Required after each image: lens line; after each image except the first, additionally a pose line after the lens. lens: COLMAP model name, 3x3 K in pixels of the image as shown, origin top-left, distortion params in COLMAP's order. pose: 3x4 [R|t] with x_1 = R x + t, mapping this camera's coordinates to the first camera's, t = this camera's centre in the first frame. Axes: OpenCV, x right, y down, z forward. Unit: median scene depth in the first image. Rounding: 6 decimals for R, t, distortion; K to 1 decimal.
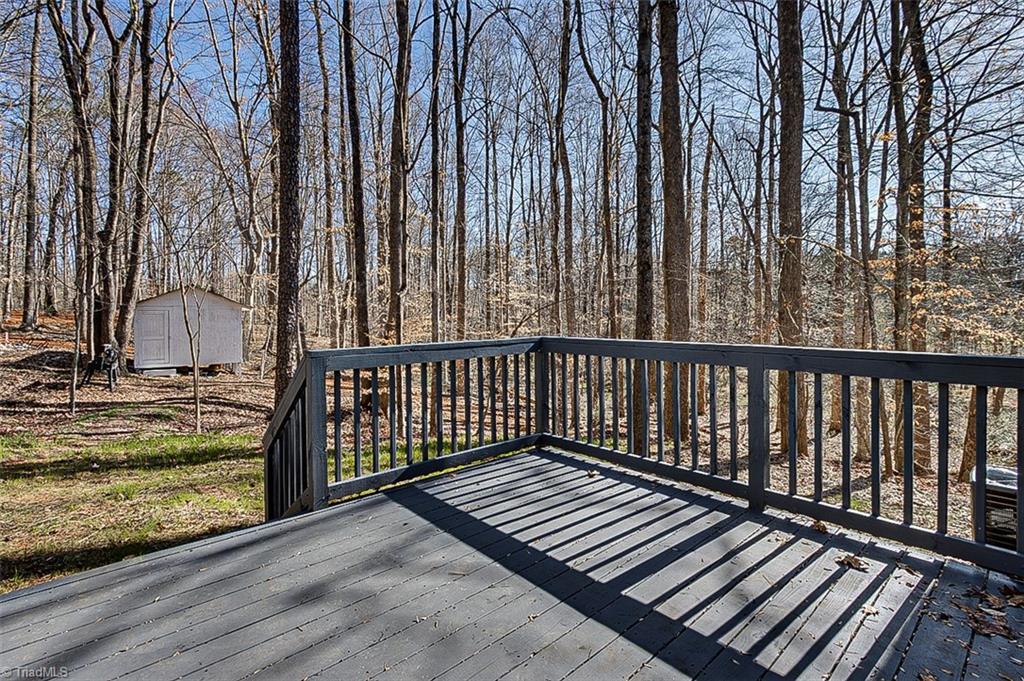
lens RADIAL K [[479.2, 0, 511.4], [0, 479.2, 311.3], [0, 0, 1]] dist [0.001073, 0.000617]
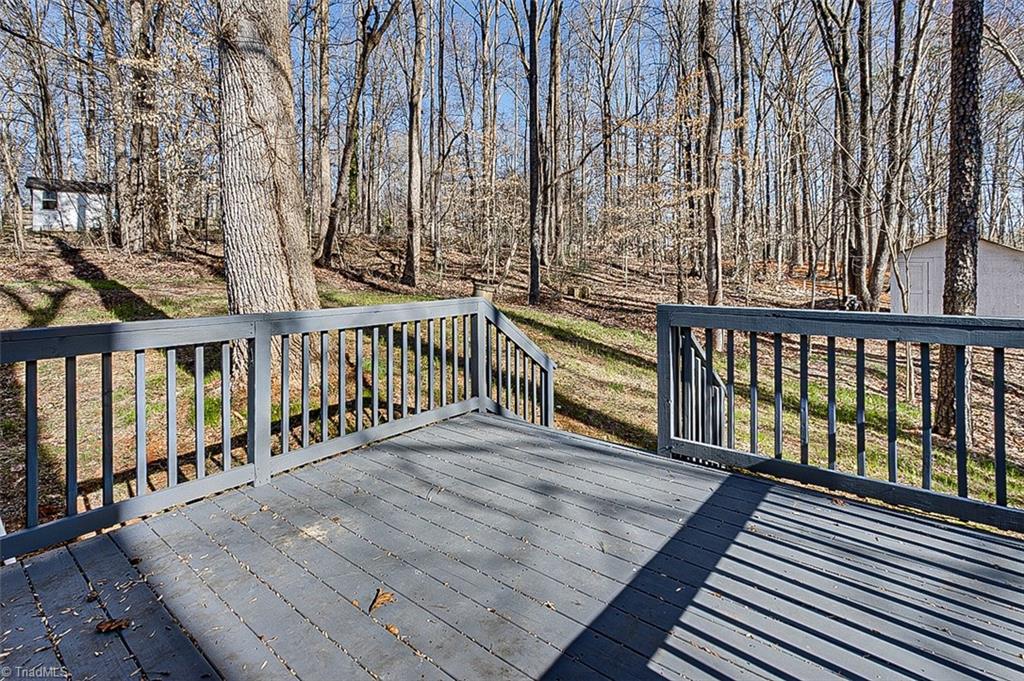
lens RADIAL K [[498.6, 0, 509.7], [0, 498.6, 285.4], [0, 0, 1]] dist [0.000451, 0.000552]
pose [[0.152655, 0.042084, -0.987383, 0.112436], [0.002628, 0.999072, 0.042988, -0.000663], [0.988276, -0.009158, 0.152403, 0.094241]]
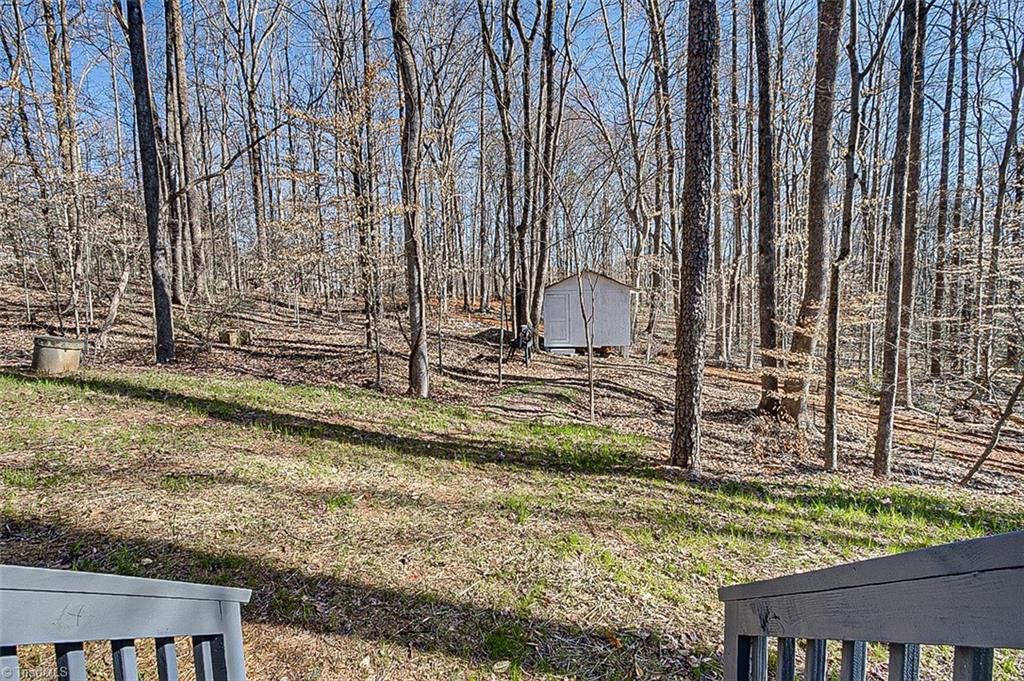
lens RADIAL K [[482.4, 0, 509.0], [0, 482.4, 342.9], [0, 0, 1]] dist [-0.000665, 0.000274]
pose [[0.731866, 0.050874, -0.679547, -0.090086], [0.018390, 0.995372, 0.094324, 0.002465], [0.681200, -0.081530, 0.727543, 0.139627]]
